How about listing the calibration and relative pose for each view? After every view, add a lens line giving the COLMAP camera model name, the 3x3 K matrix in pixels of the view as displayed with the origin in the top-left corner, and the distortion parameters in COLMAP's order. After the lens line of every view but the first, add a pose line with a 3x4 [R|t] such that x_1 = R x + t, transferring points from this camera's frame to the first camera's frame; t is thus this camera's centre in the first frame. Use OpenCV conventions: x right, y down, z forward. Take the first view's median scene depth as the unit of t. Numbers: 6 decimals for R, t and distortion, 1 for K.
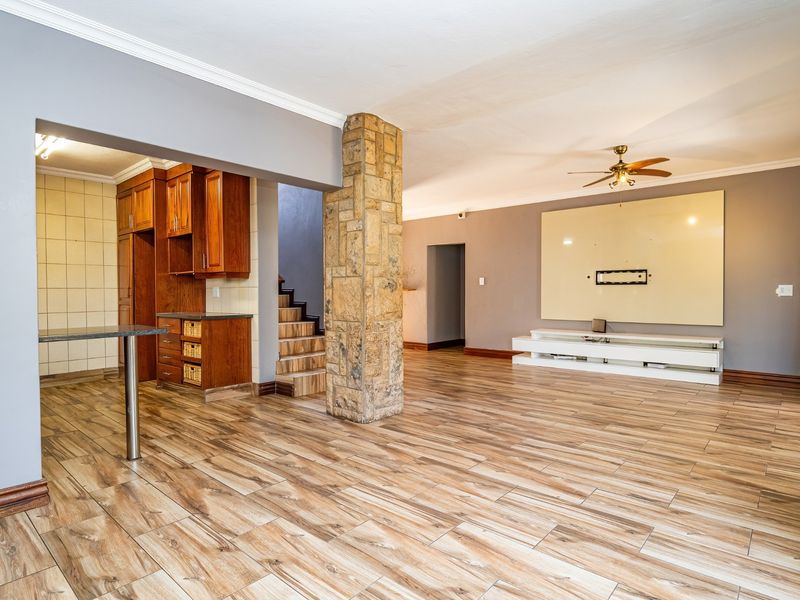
lens RADIAL K [[452.1, 0, 399.1], [0, 452.1, 302.3], [0, 0, 1]] dist [-0.010877, 0.003720]
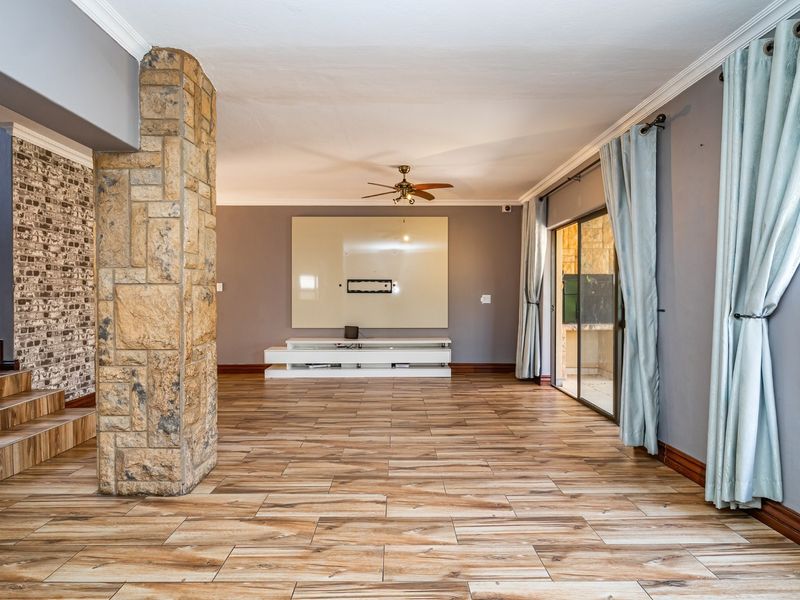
lens RADIAL K [[452.1, 0, 398.2], [0, 452.1, 302.4], [0, 0, 1]] dist [-0.010877, 0.003720]
pose [[0.742224, -0.007831, 0.670107, -0.290854], [0.012214, 0.999924, -0.001843, -0.023264], [-0.670041, 0.009553, 0.742263, 0.253061]]
